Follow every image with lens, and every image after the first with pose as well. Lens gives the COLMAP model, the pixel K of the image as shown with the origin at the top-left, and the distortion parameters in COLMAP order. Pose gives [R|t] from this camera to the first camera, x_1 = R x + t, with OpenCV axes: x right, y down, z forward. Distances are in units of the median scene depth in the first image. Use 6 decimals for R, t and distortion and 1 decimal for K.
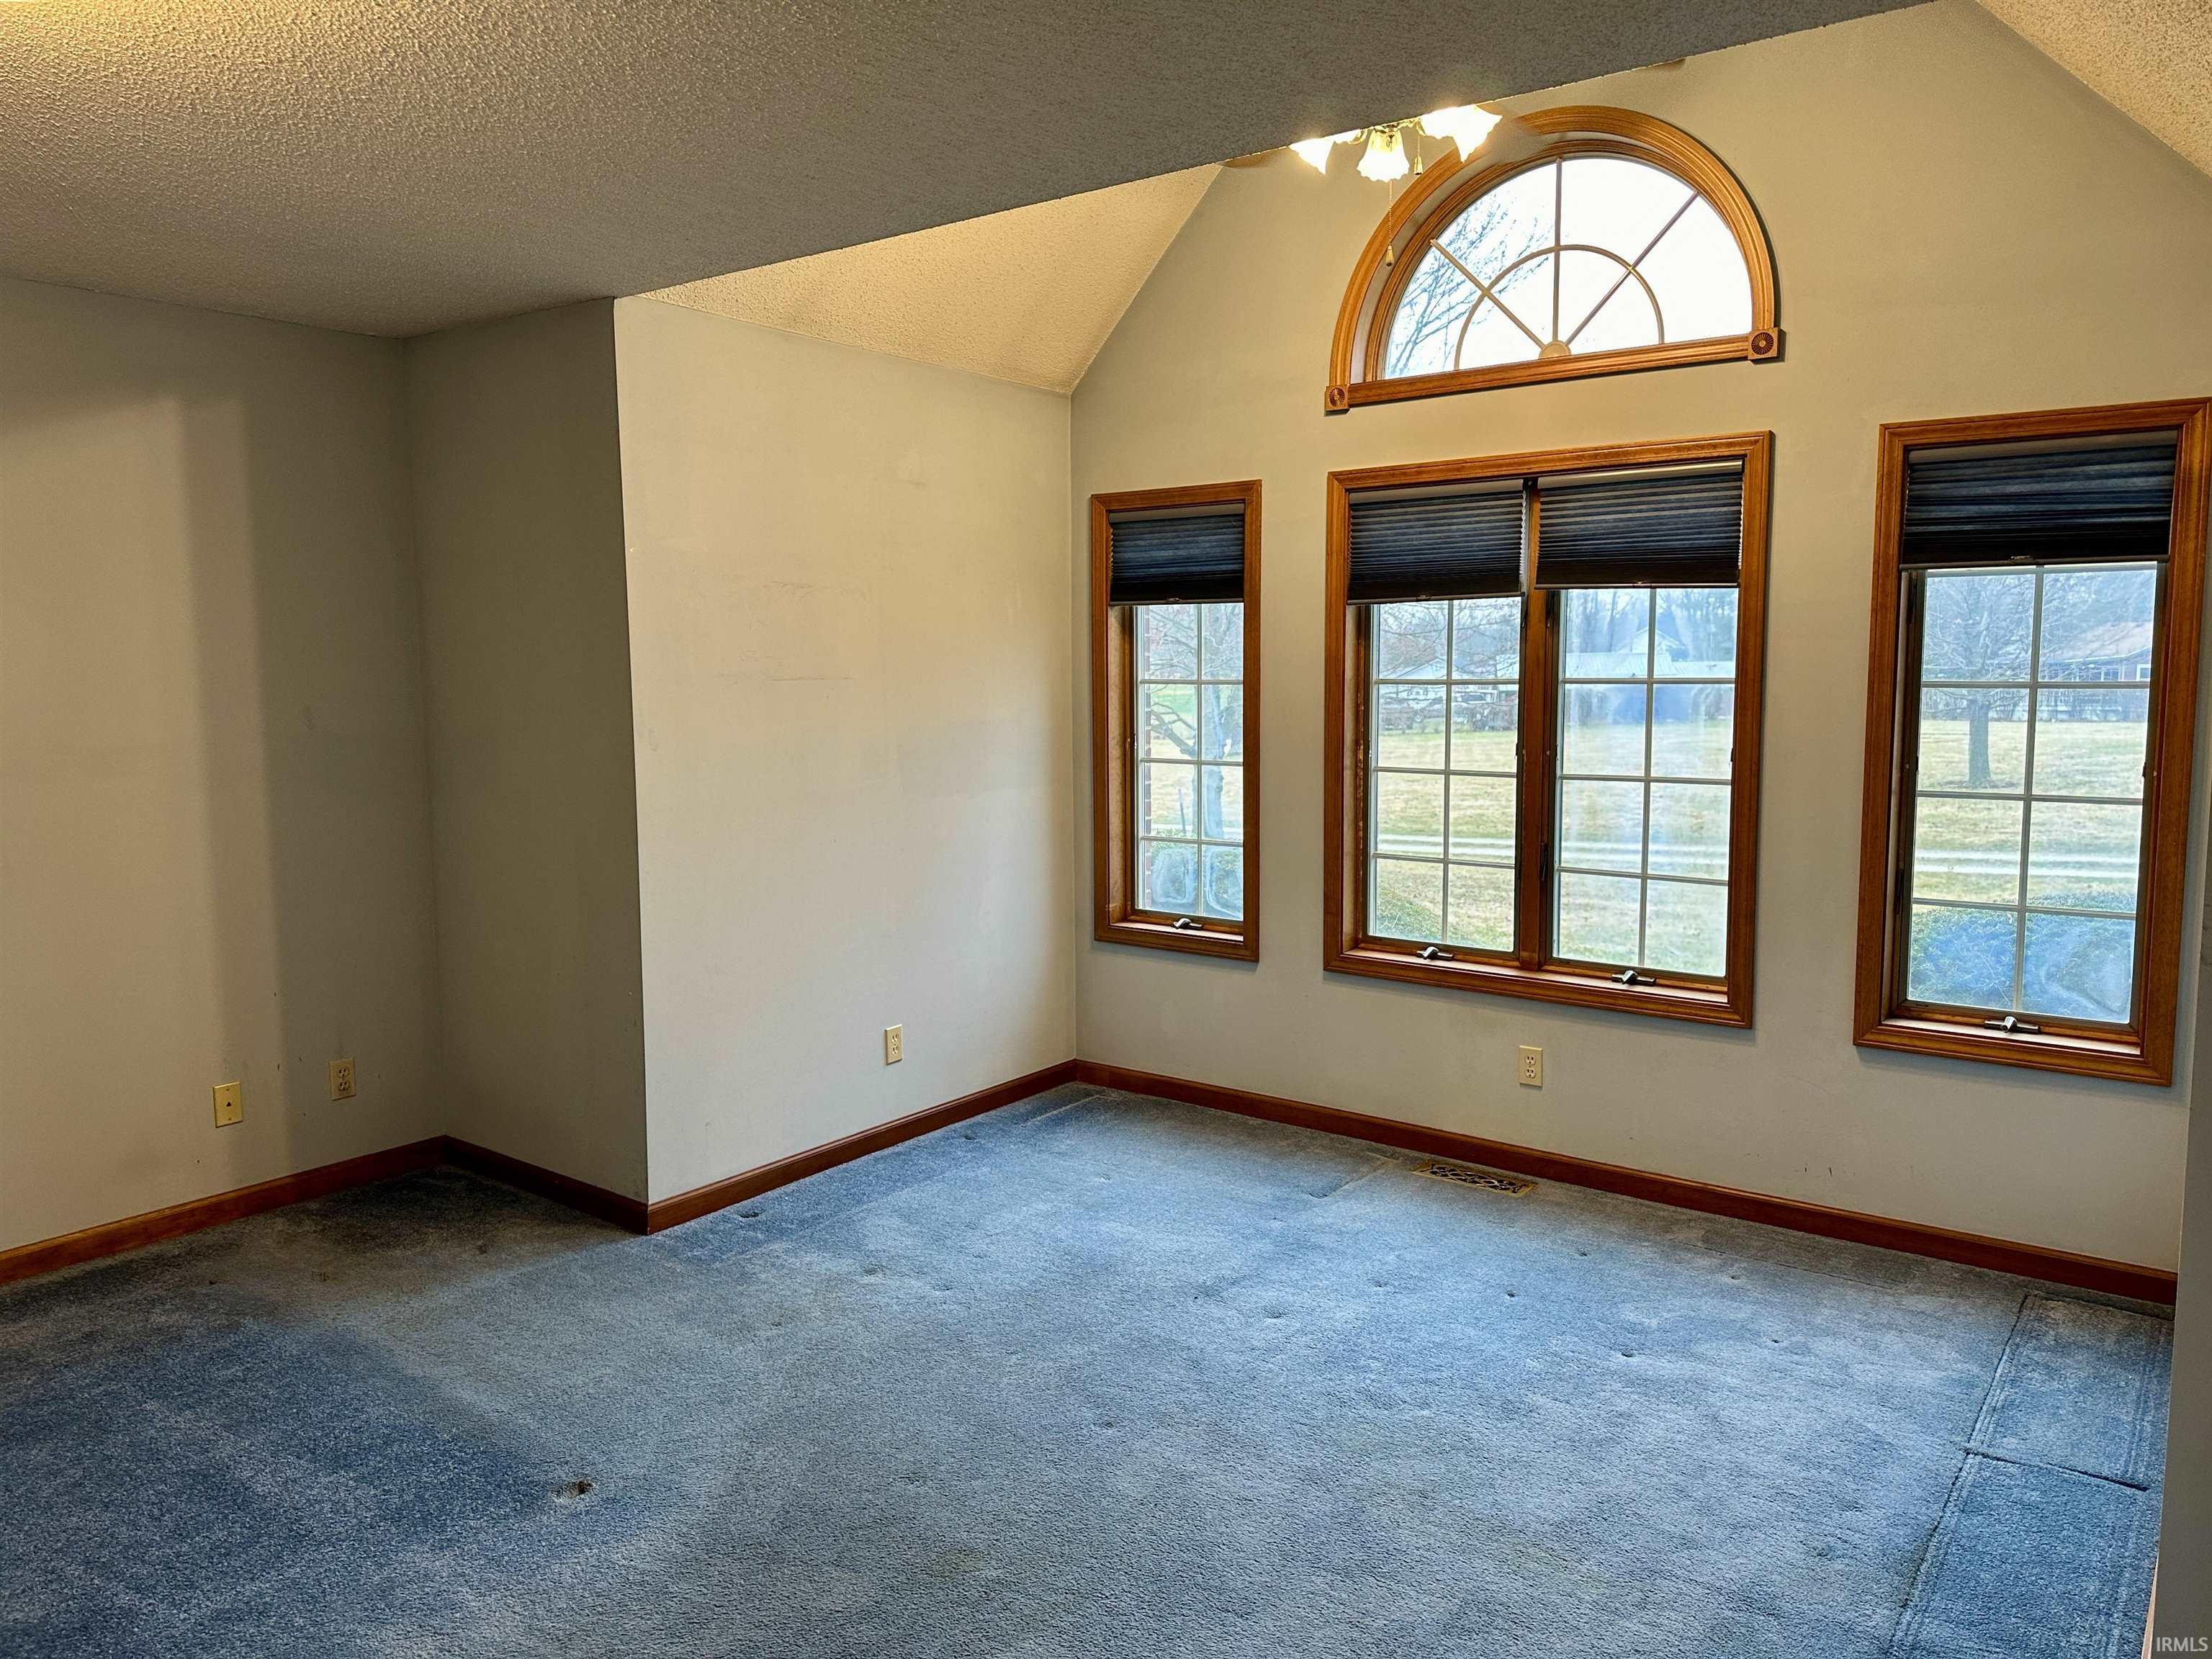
lens RADIAL K [[1528.7, 0, 1114.0], [0, 1528.7, 818.3], [0, 0, 1]] dist [0.125417, -0.180379]
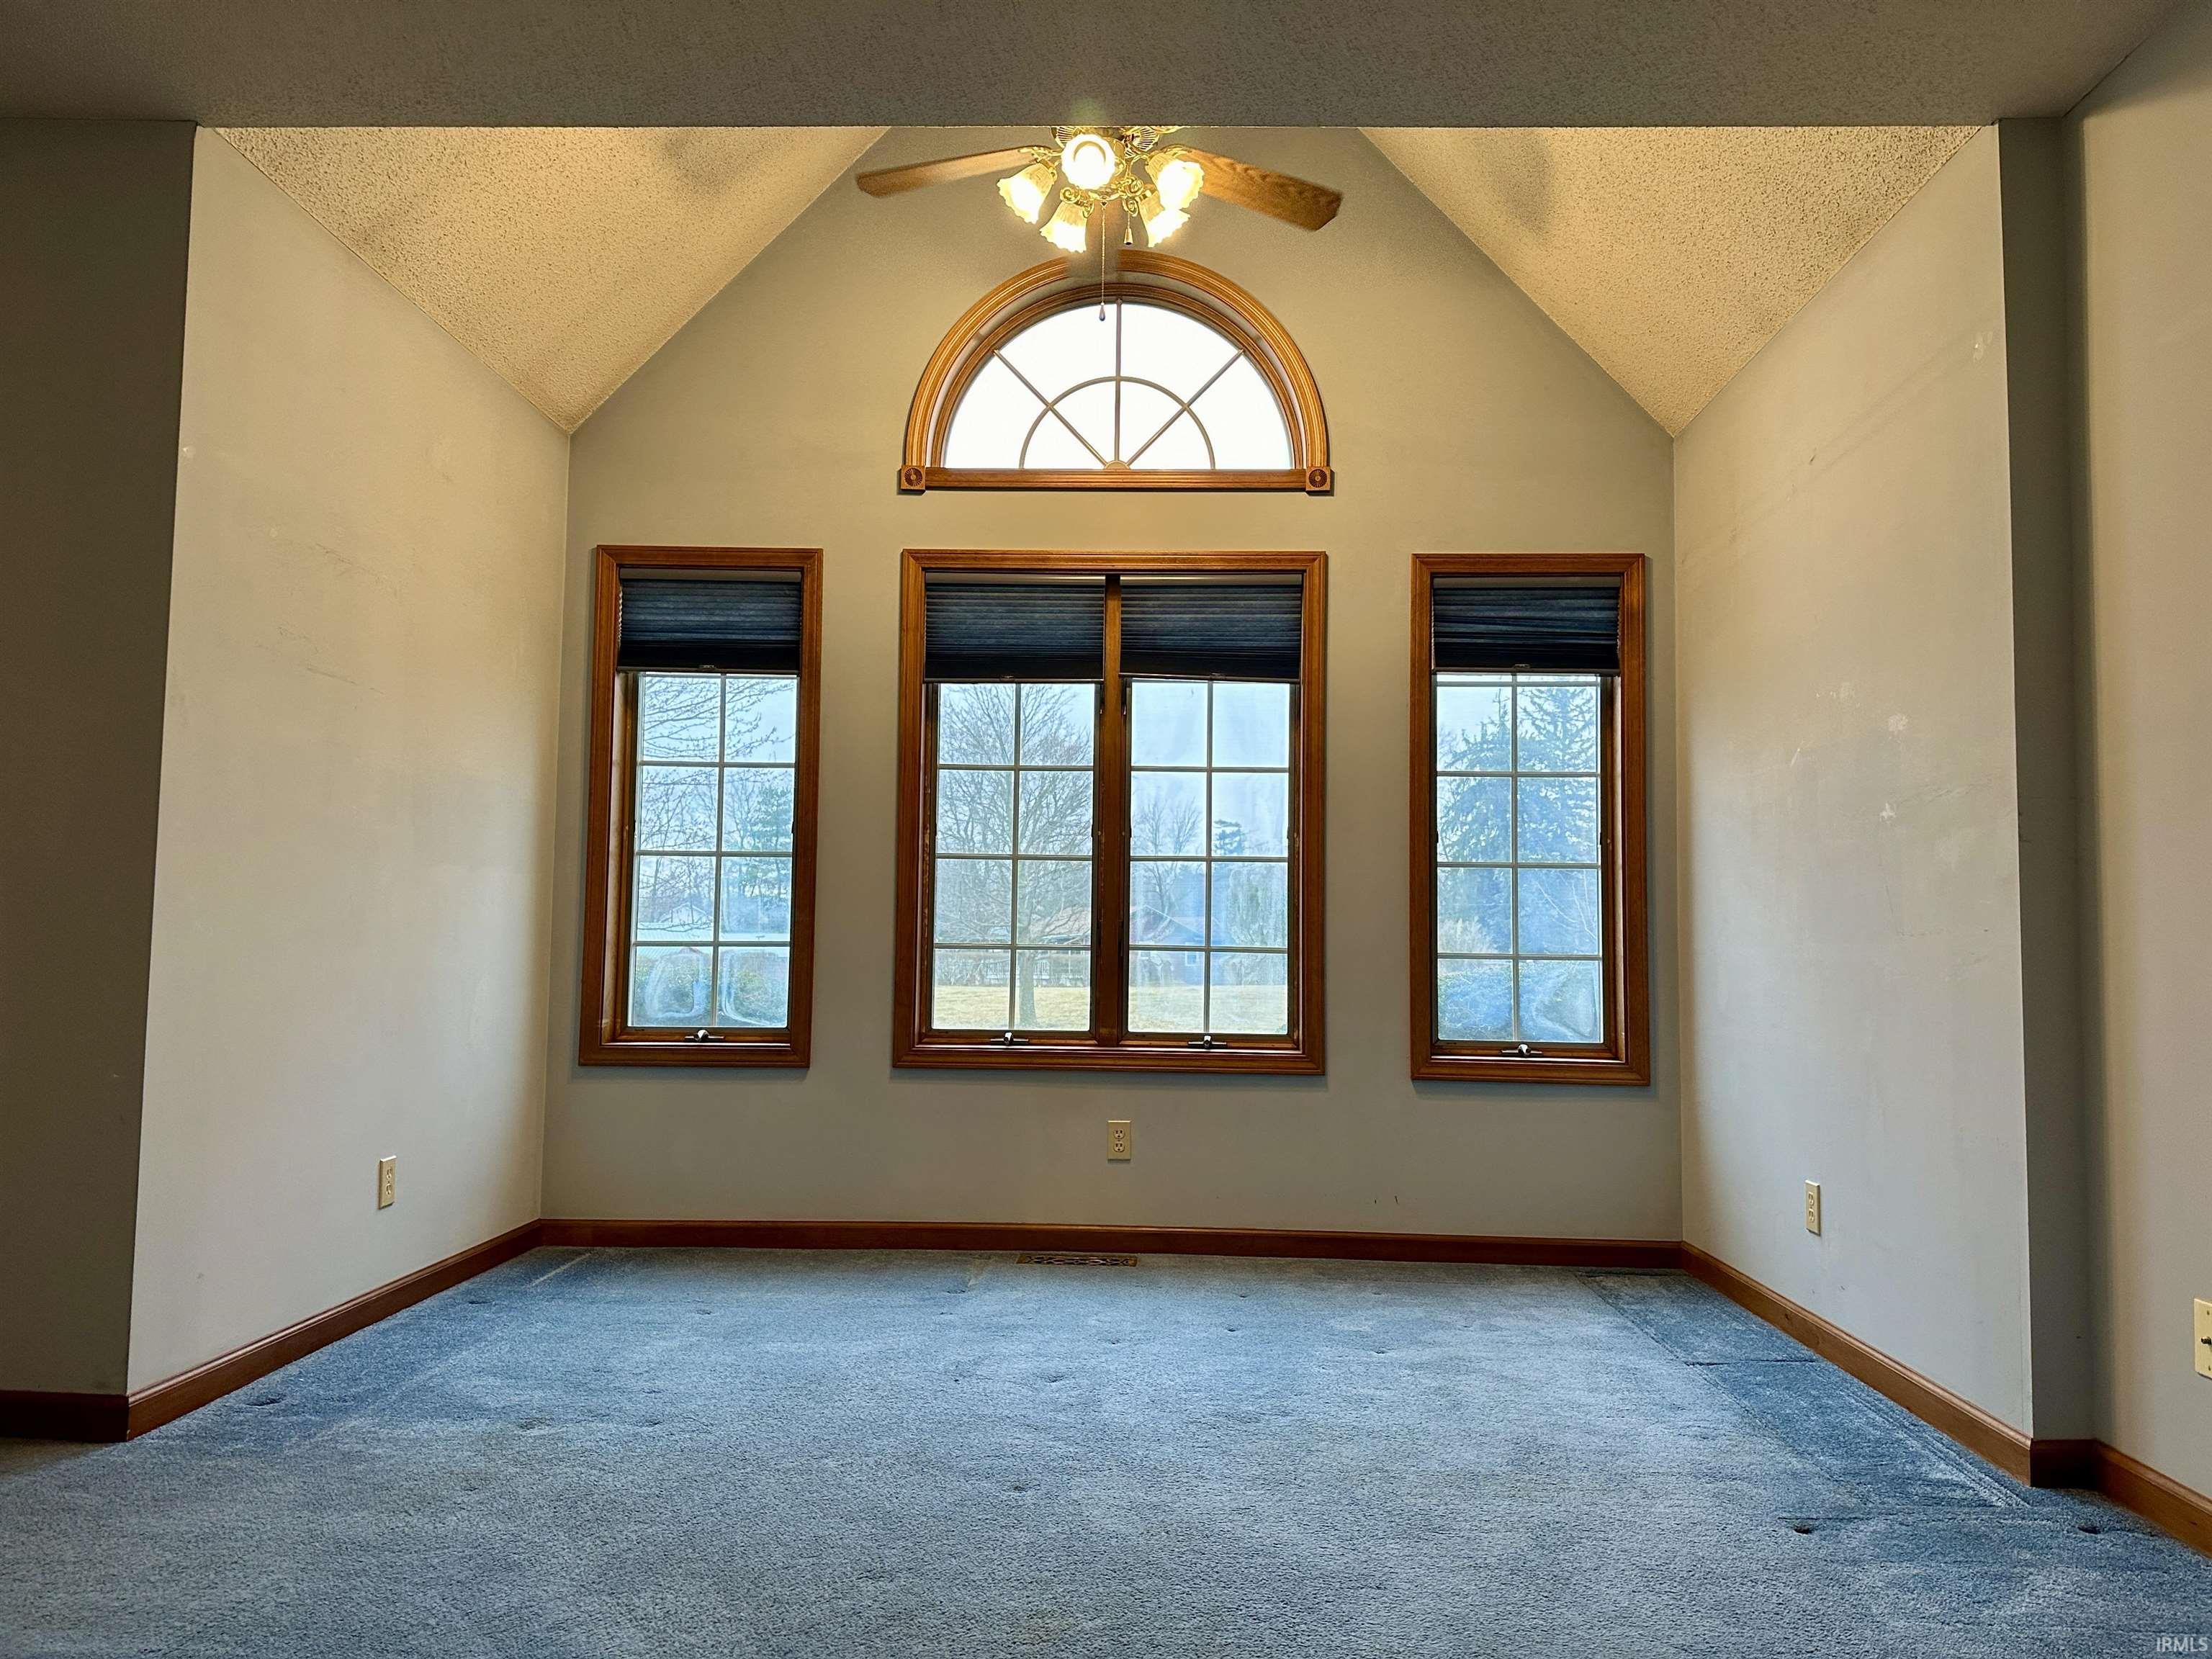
lens RADIAL K [[1540.5, 0, 1126.9], [0, 1540.5, 823.9], [0, 0, 1]] dist [0.163783, -0.193748]
pose [[0.825936, 0.058071, 0.560765, -0.304825], [0.038140, 0.986646, -0.158349, 0.117230], [-0.562472, 0.152174, 0.812692, 0.146931]]
